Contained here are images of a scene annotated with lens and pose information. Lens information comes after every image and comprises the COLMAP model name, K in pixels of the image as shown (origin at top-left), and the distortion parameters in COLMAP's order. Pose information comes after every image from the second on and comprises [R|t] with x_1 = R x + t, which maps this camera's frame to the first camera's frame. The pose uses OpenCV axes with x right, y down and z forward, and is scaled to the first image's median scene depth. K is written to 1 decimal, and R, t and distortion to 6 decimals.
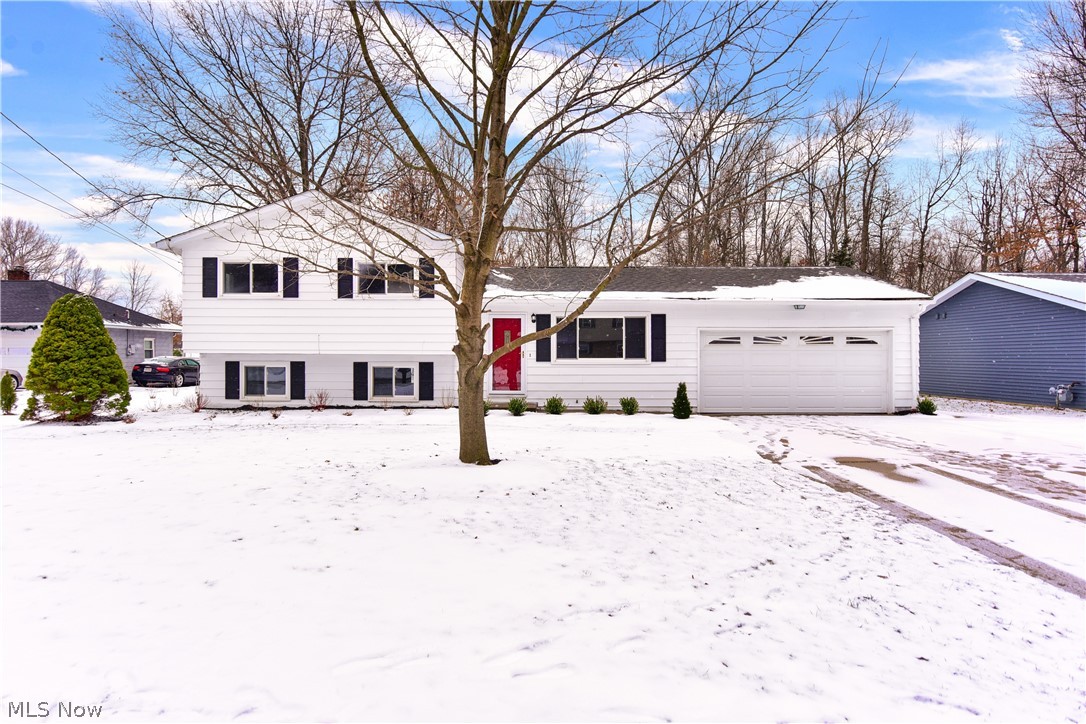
lens RADIAL K [[555.6, 0, 536.0], [0, 555.6, 358.4], [0, 0, 1]] dist [0.004341, -0.000067]
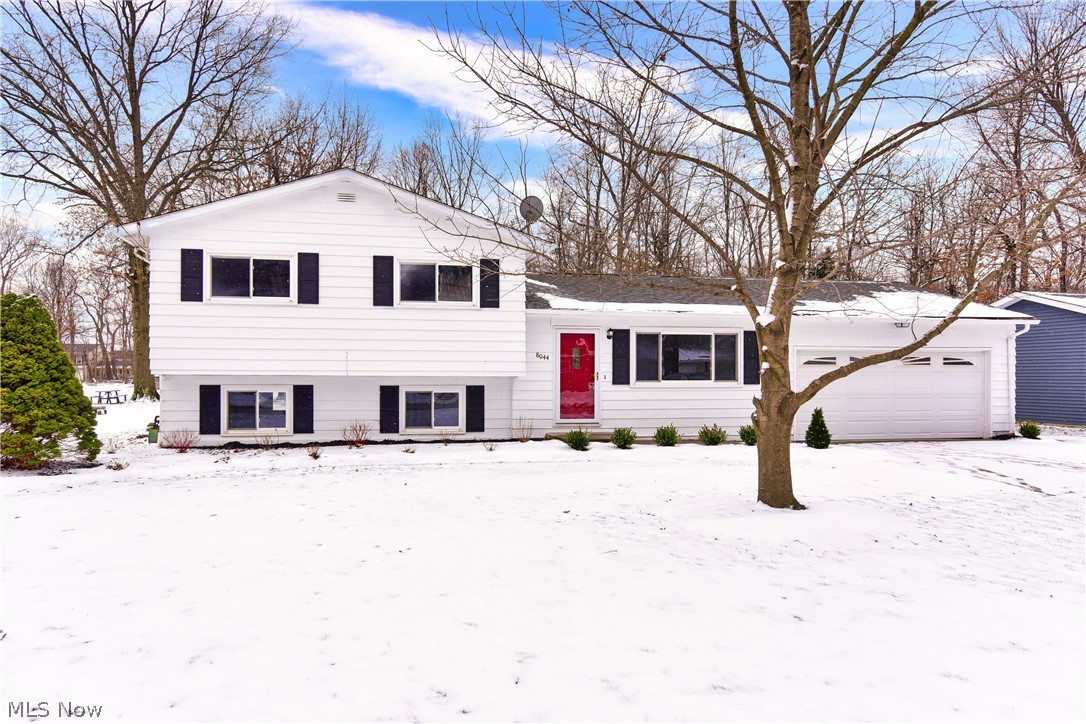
lens RADIAL K [[654.1, 0, 549.3], [0, 654.1, 365.0], [0, 0, 1]] dist [0.001731, -0.003565]
pose [[0.983429, 0.002698, 0.181272, -0.279525], [0.001119, 0.999780, -0.020953, -0.003408], [-0.181289, 0.020809, 0.983210, 0.030221]]
